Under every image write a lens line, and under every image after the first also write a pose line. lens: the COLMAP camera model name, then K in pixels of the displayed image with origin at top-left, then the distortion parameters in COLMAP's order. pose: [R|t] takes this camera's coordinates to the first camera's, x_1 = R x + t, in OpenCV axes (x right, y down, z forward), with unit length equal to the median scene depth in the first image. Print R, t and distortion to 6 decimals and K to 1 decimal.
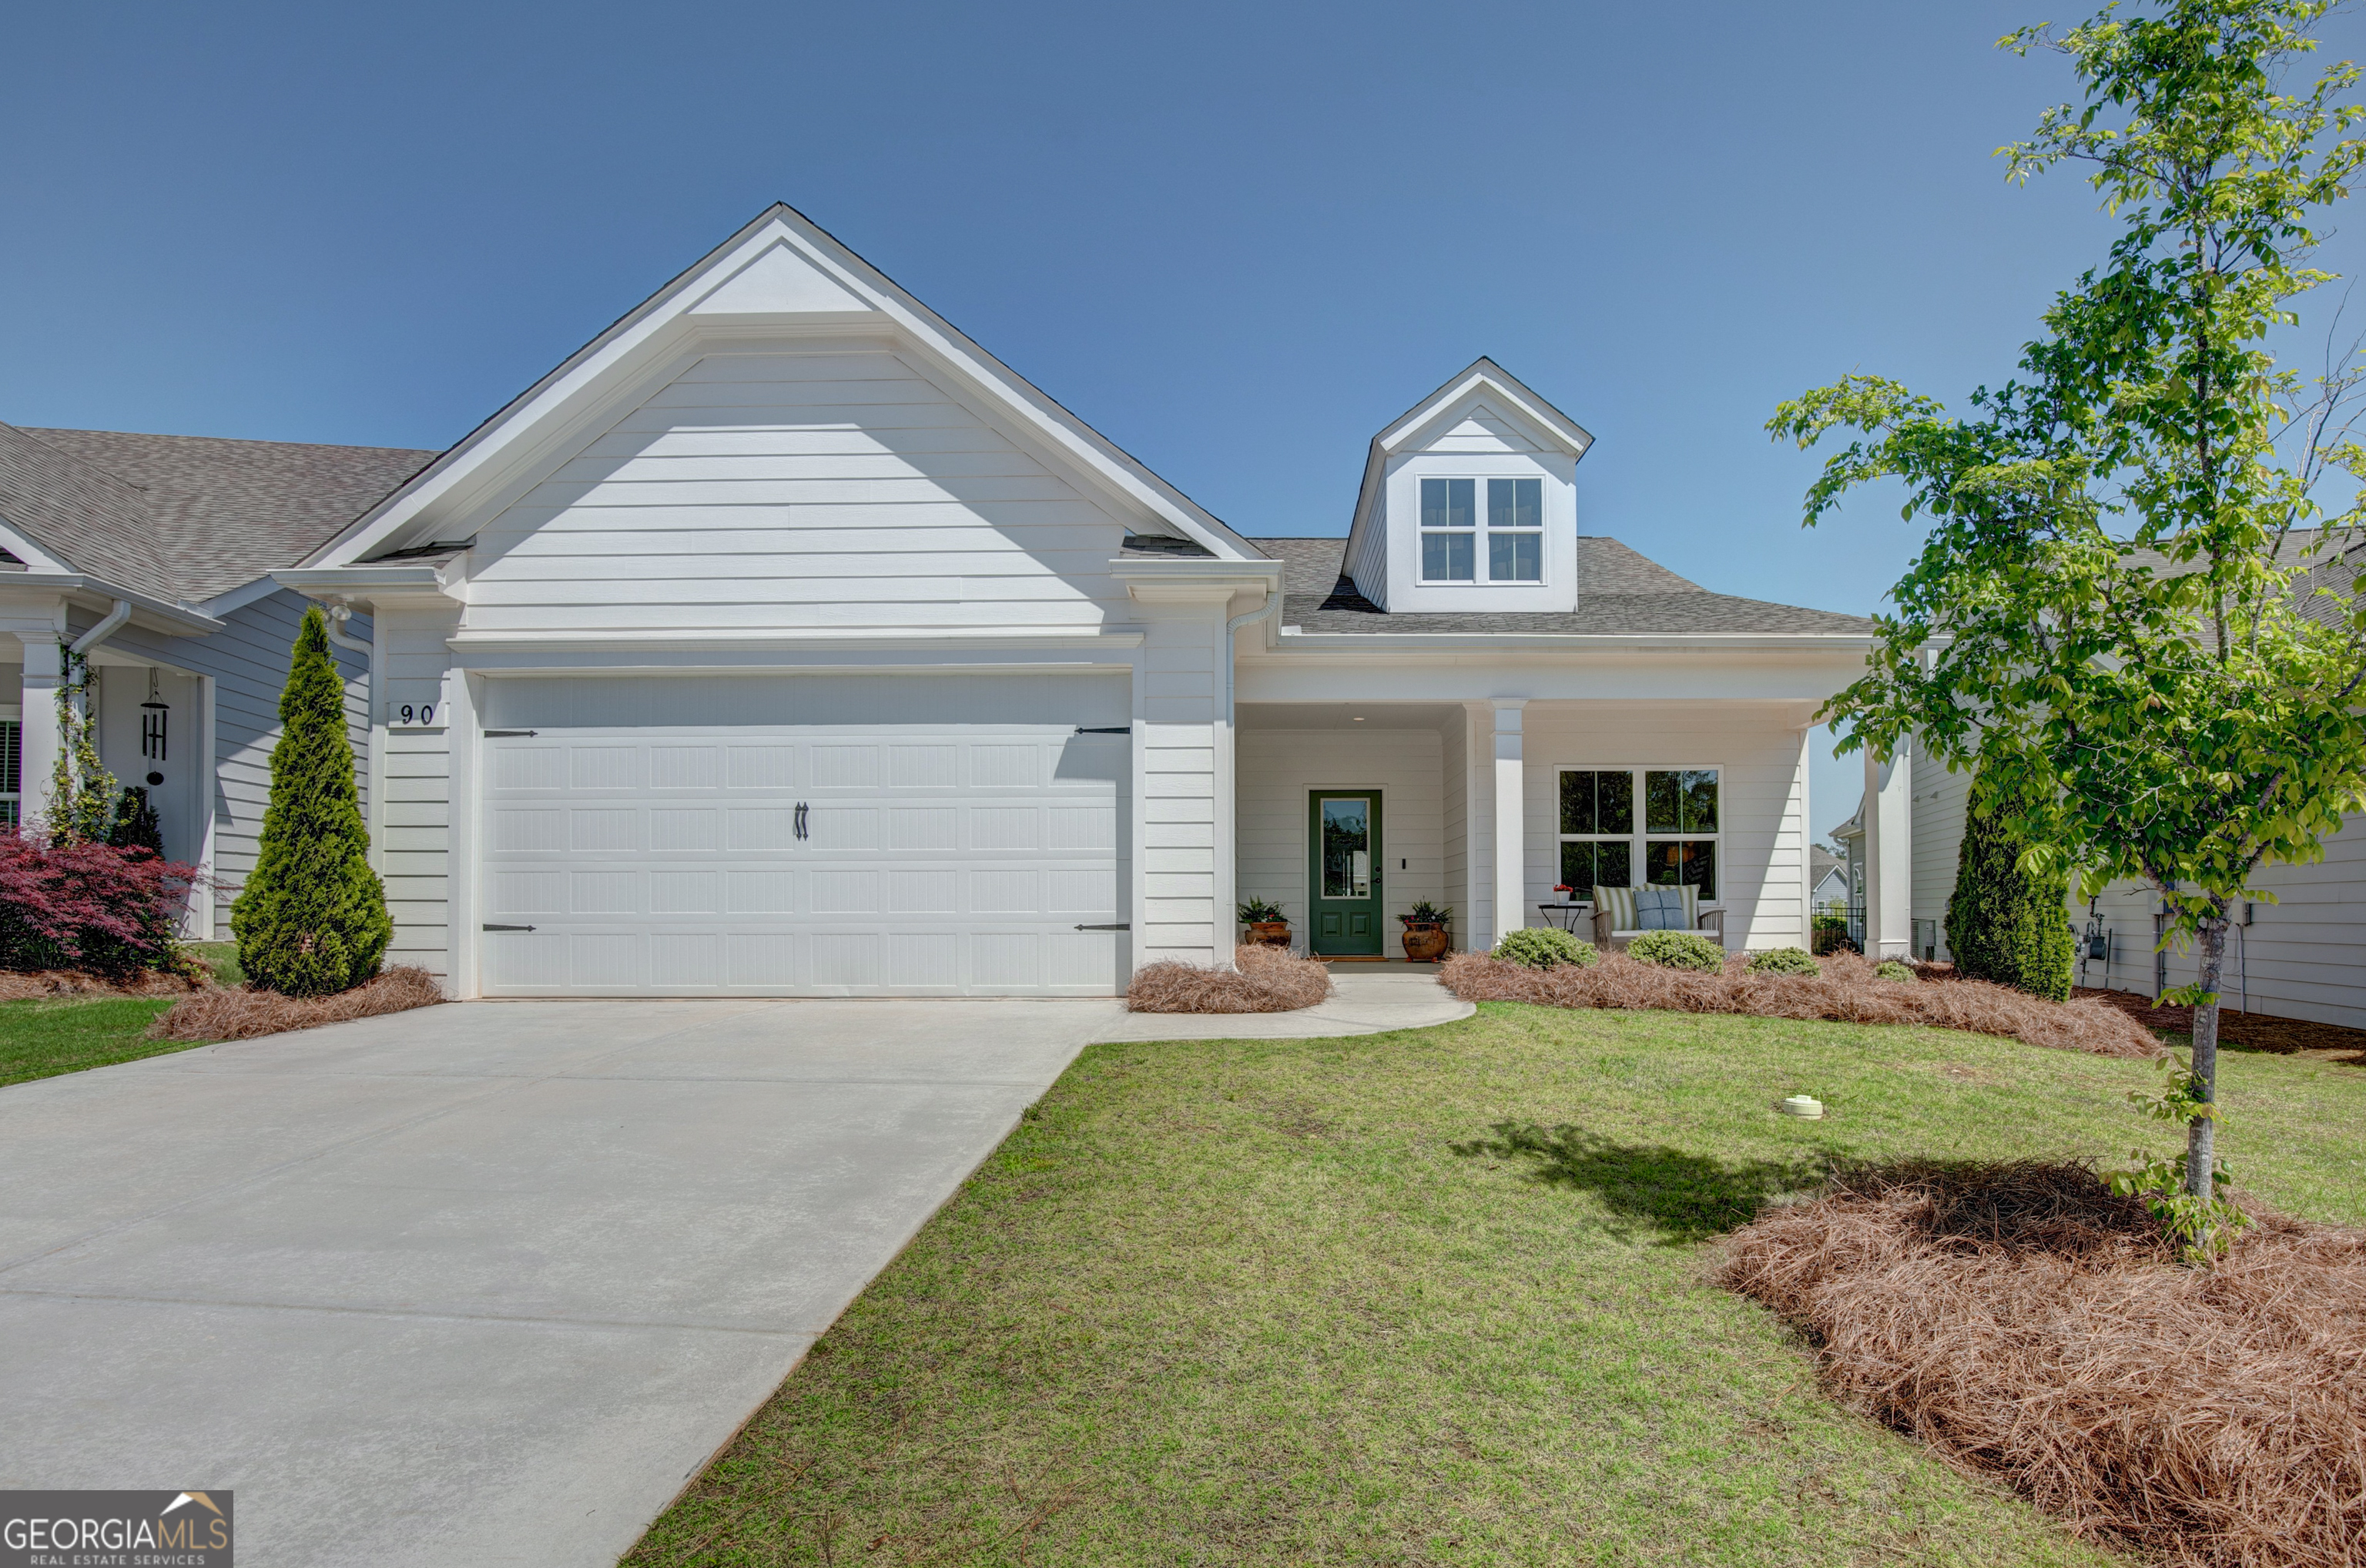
lens RADIAL K [[1209.6, 0, 1203.3], [0, 1209.6, 800.3], [0, 0, 1]] dist [-0.021640, -0.000095]
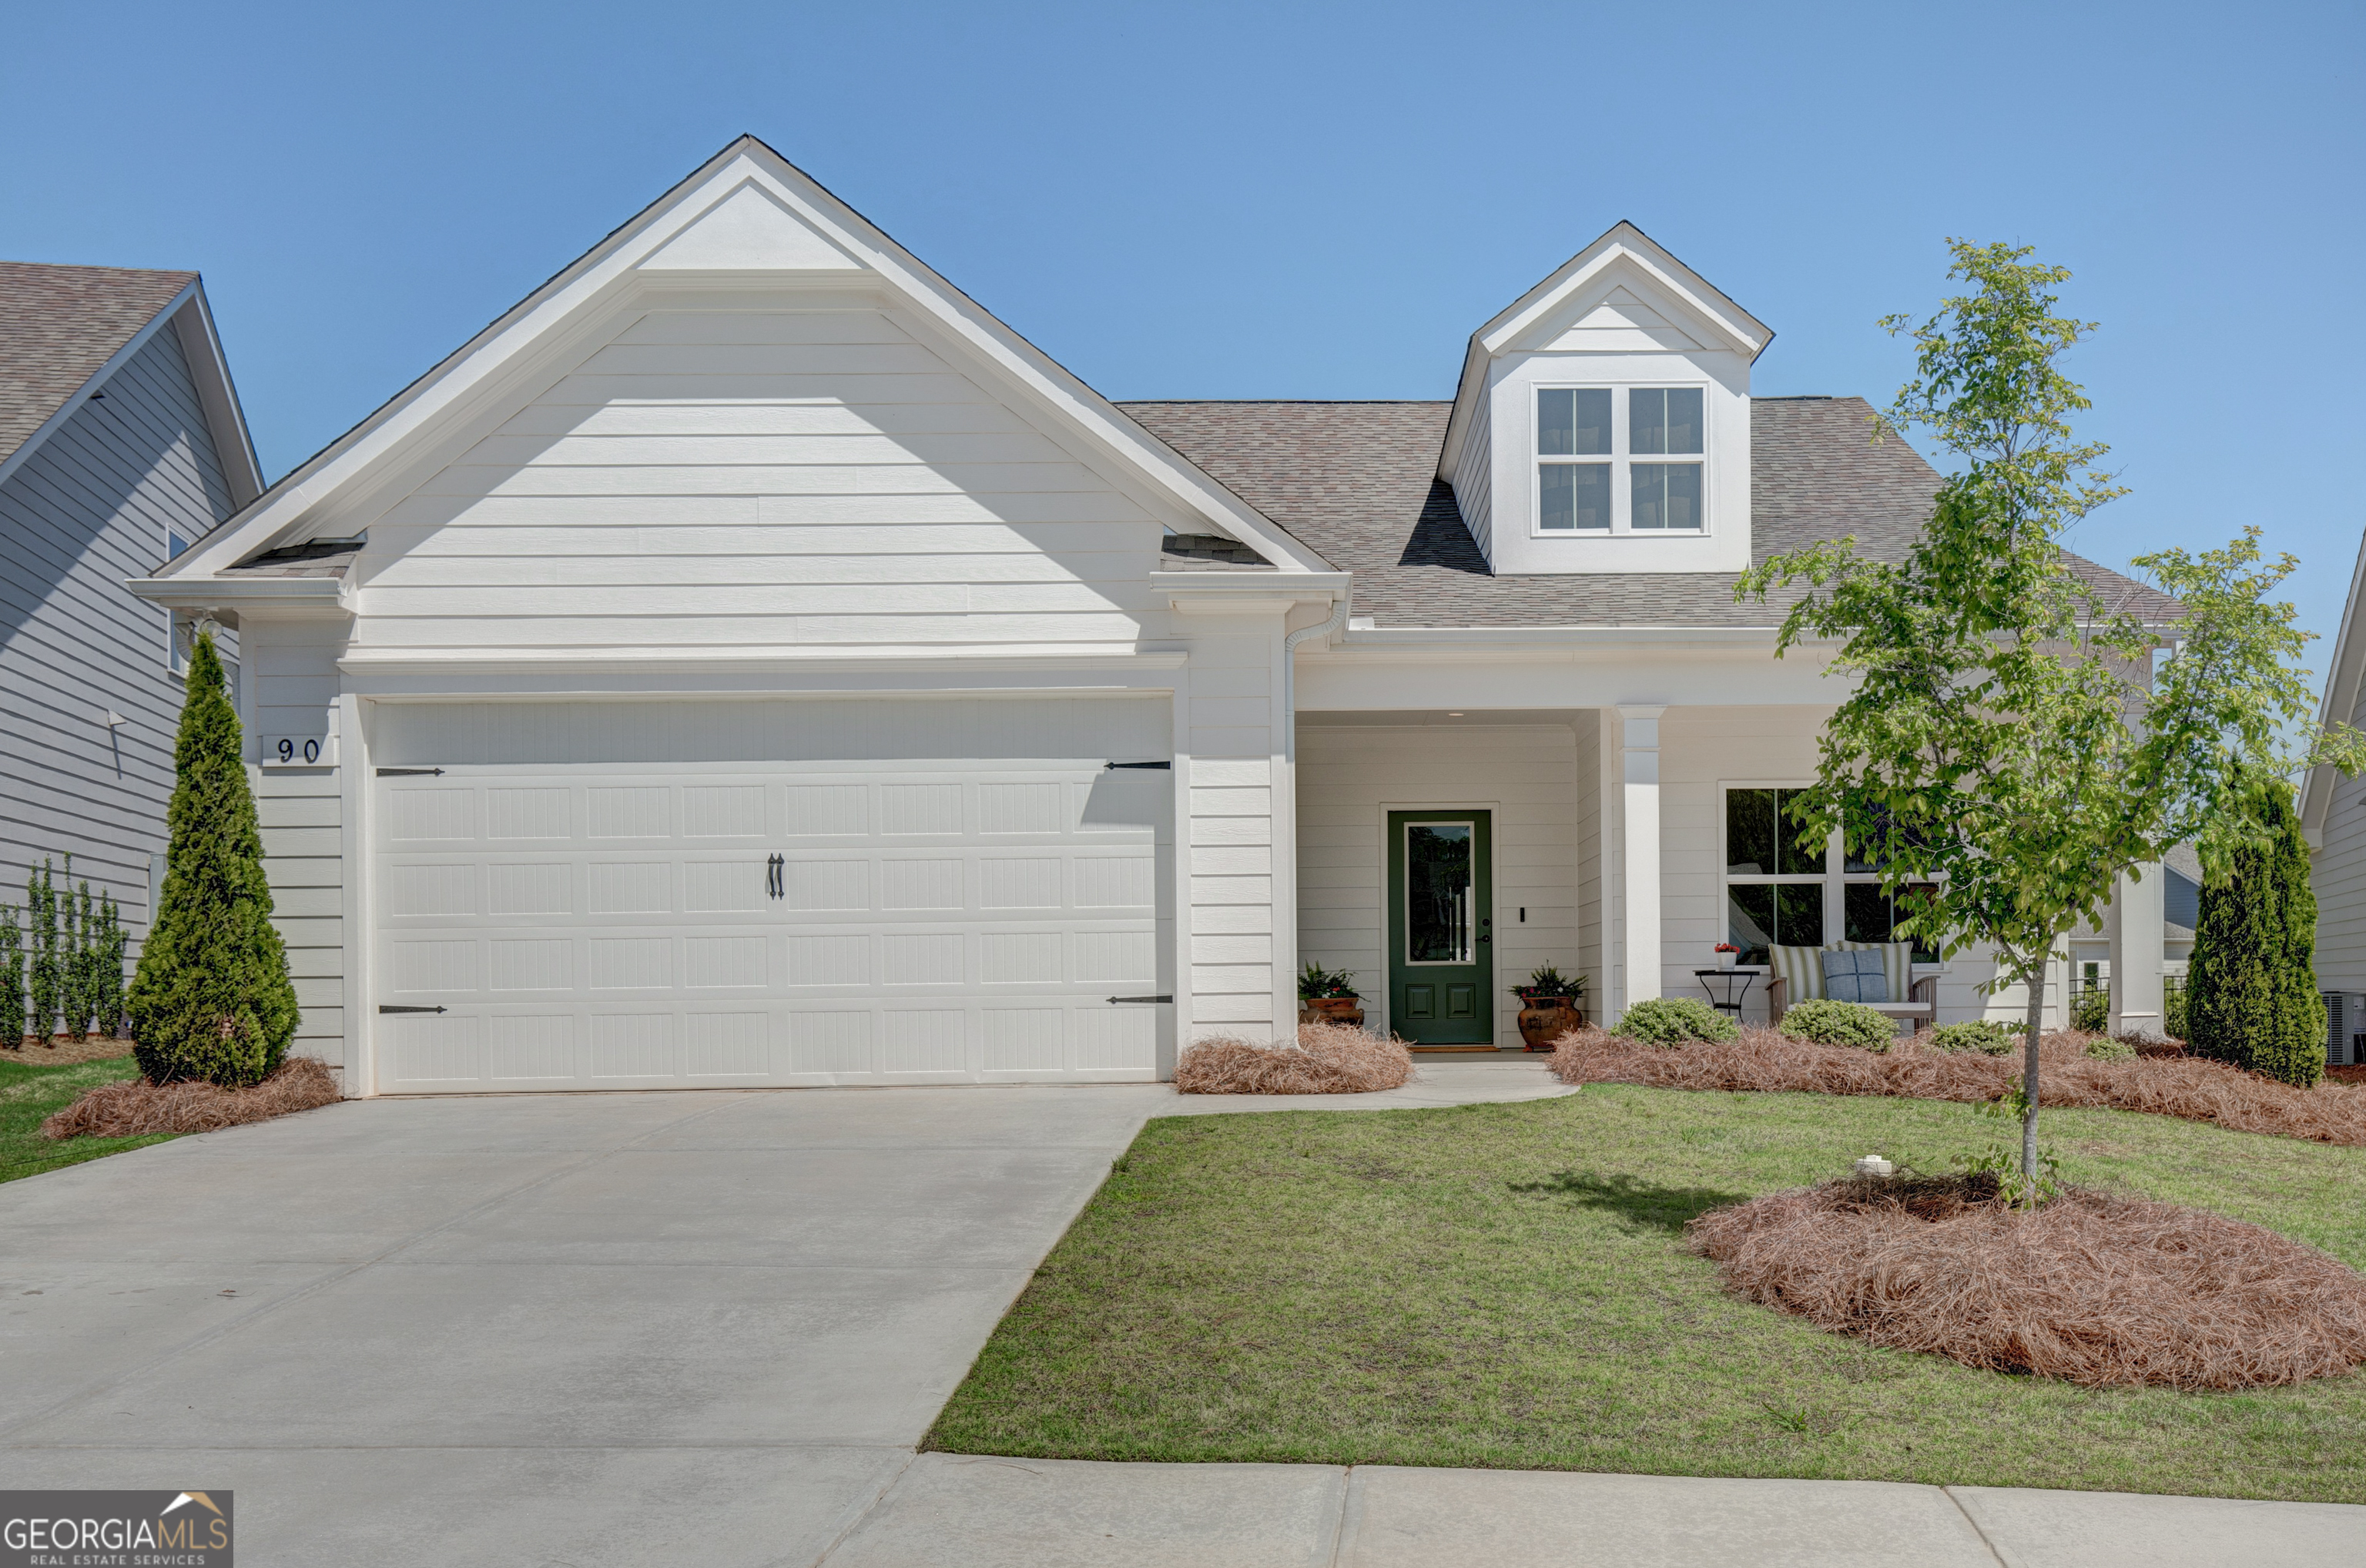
lens RADIAL K [[2491.9, 0, 1245.3], [0, 2491.9, 794.8], [0, 0, 1]] dist [0.054048, 0.000000]
pose [[0.999663, -0.006824, 0.025043, -0.051554], [0.006547, 0.999917, 0.011107, -0.055459], [-0.025116, -0.010940, 0.999625, -0.723955]]
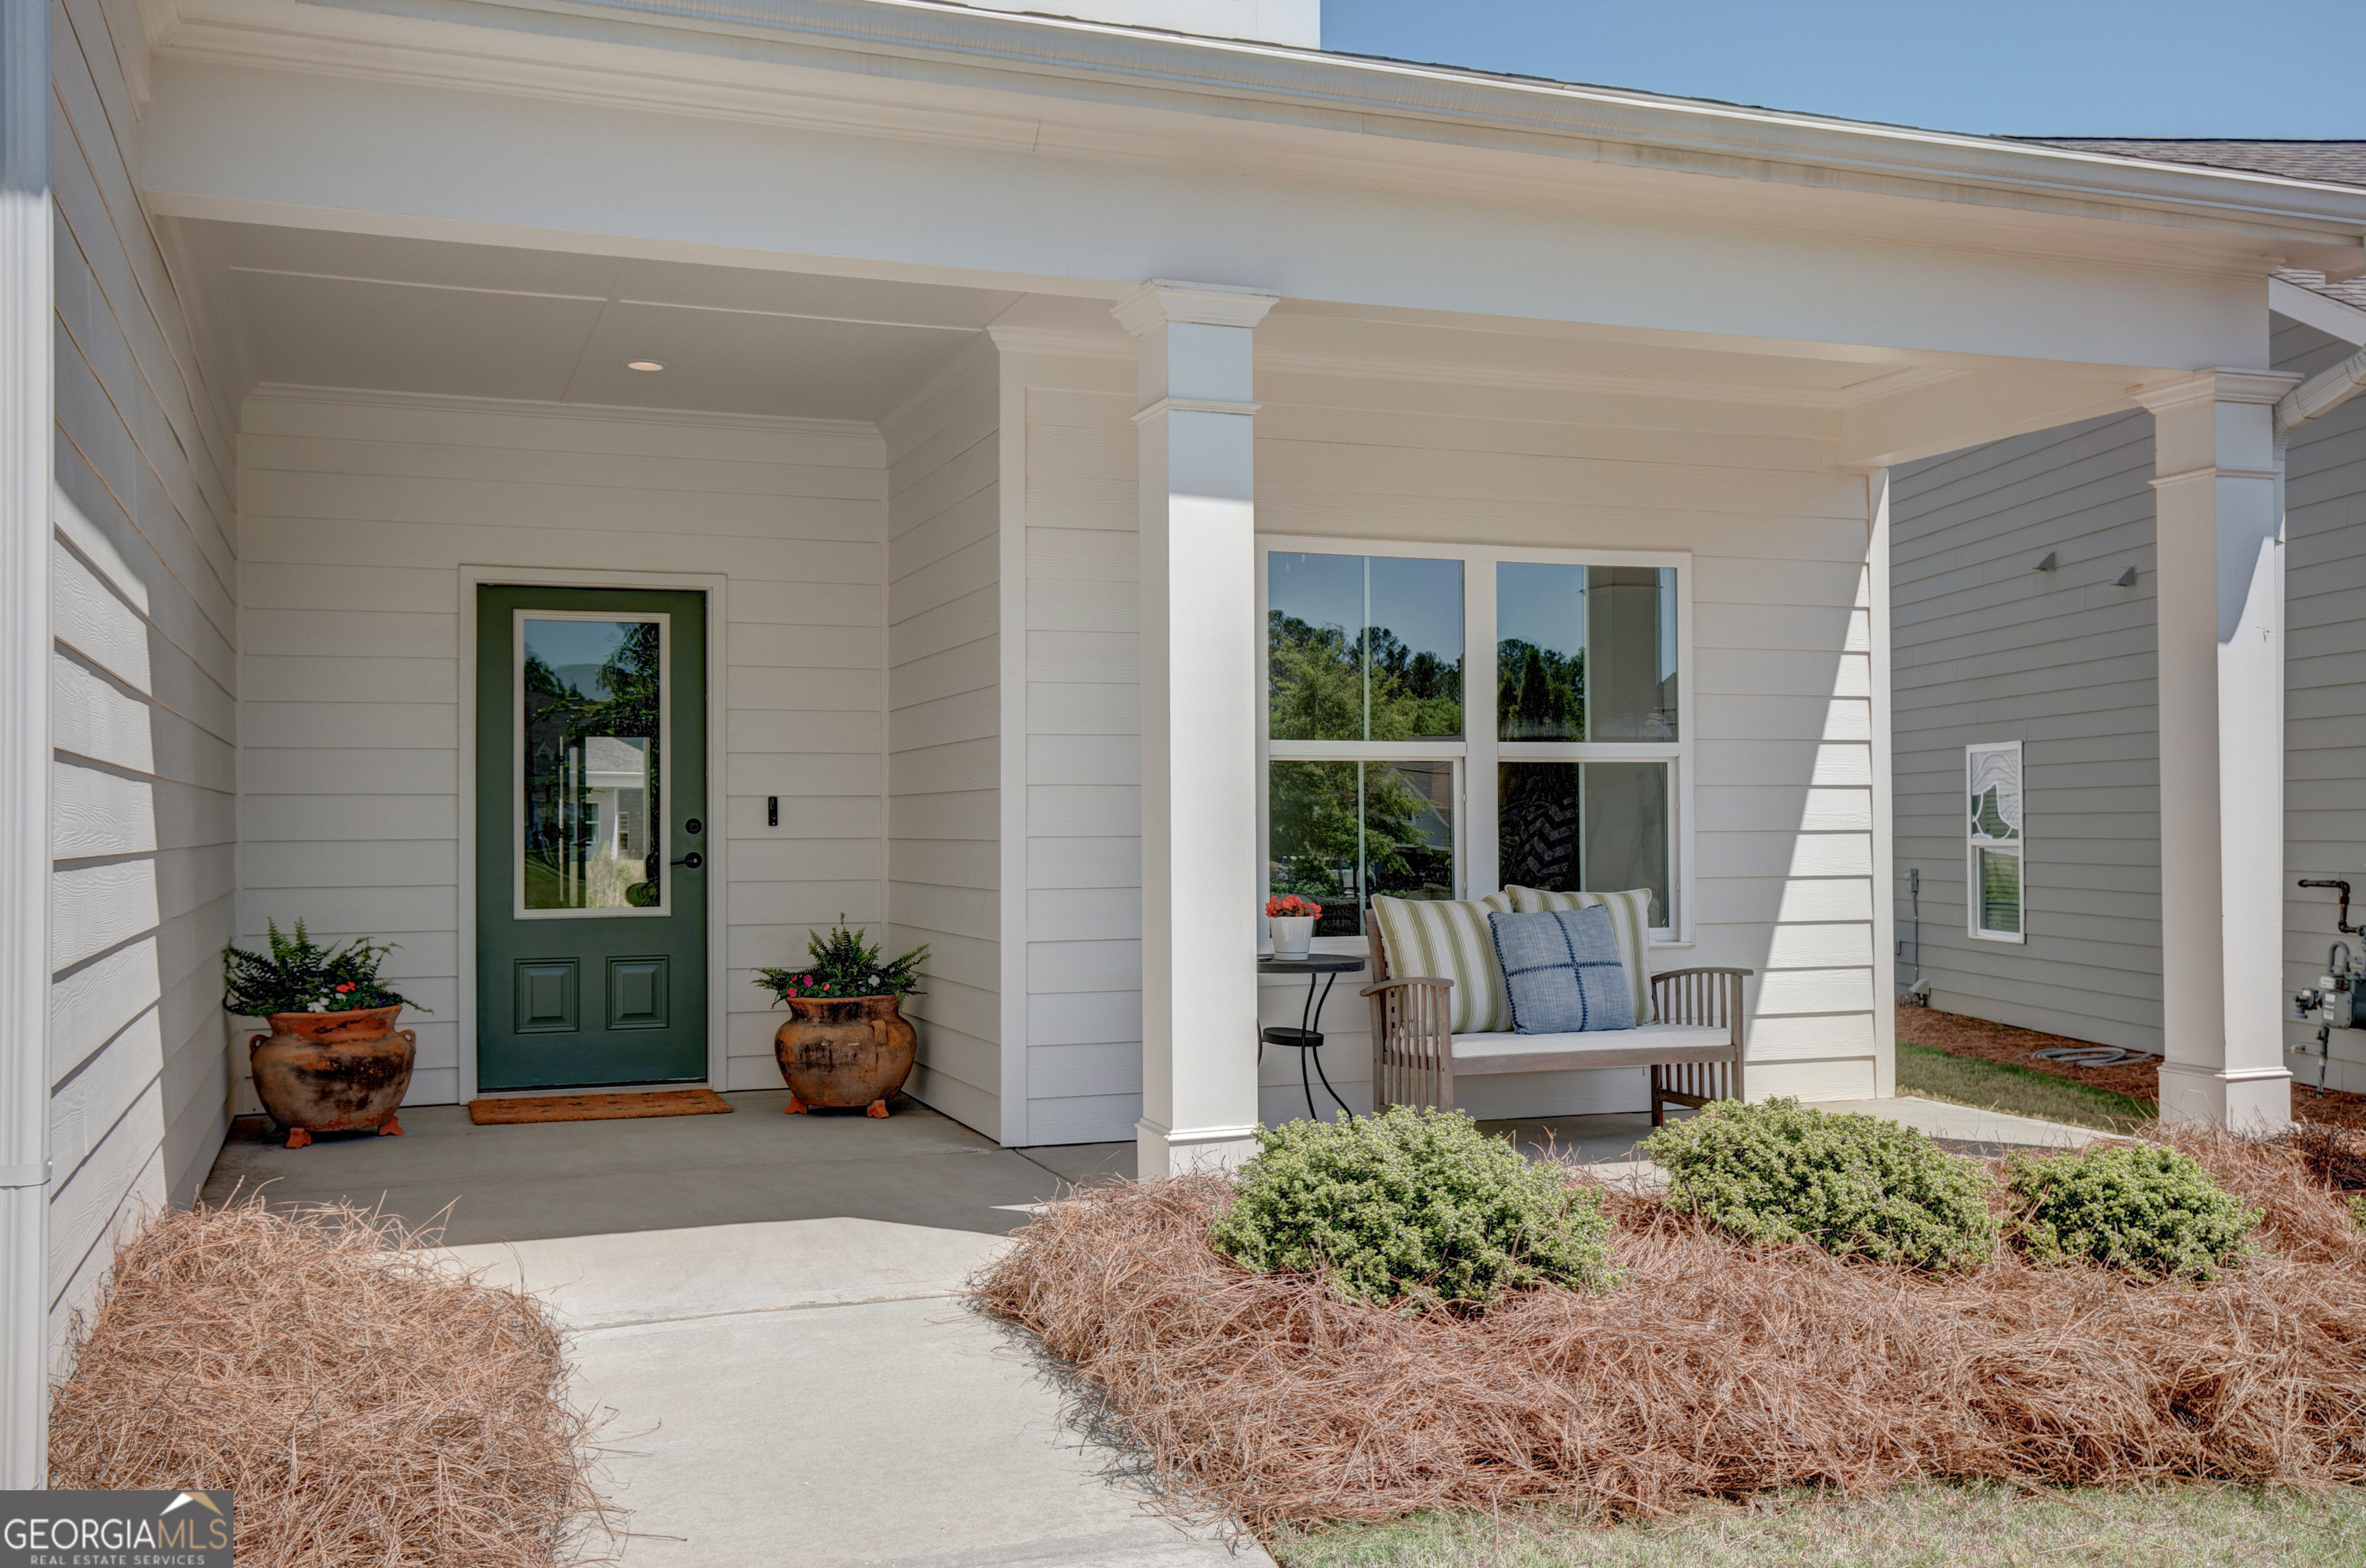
lens RADIAL K [[2167.4, 0, 1228.3], [0, 2167.4, 776.0], [0, 0, 1]] dist [0.033812, 0.000000]
pose [[0.910974, 0.002478, 0.412457, 0.049815], [-0.032037, 0.997386, 0.064766, -0.000878], [-0.411218, -0.072214, 0.908672, 0.636761]]
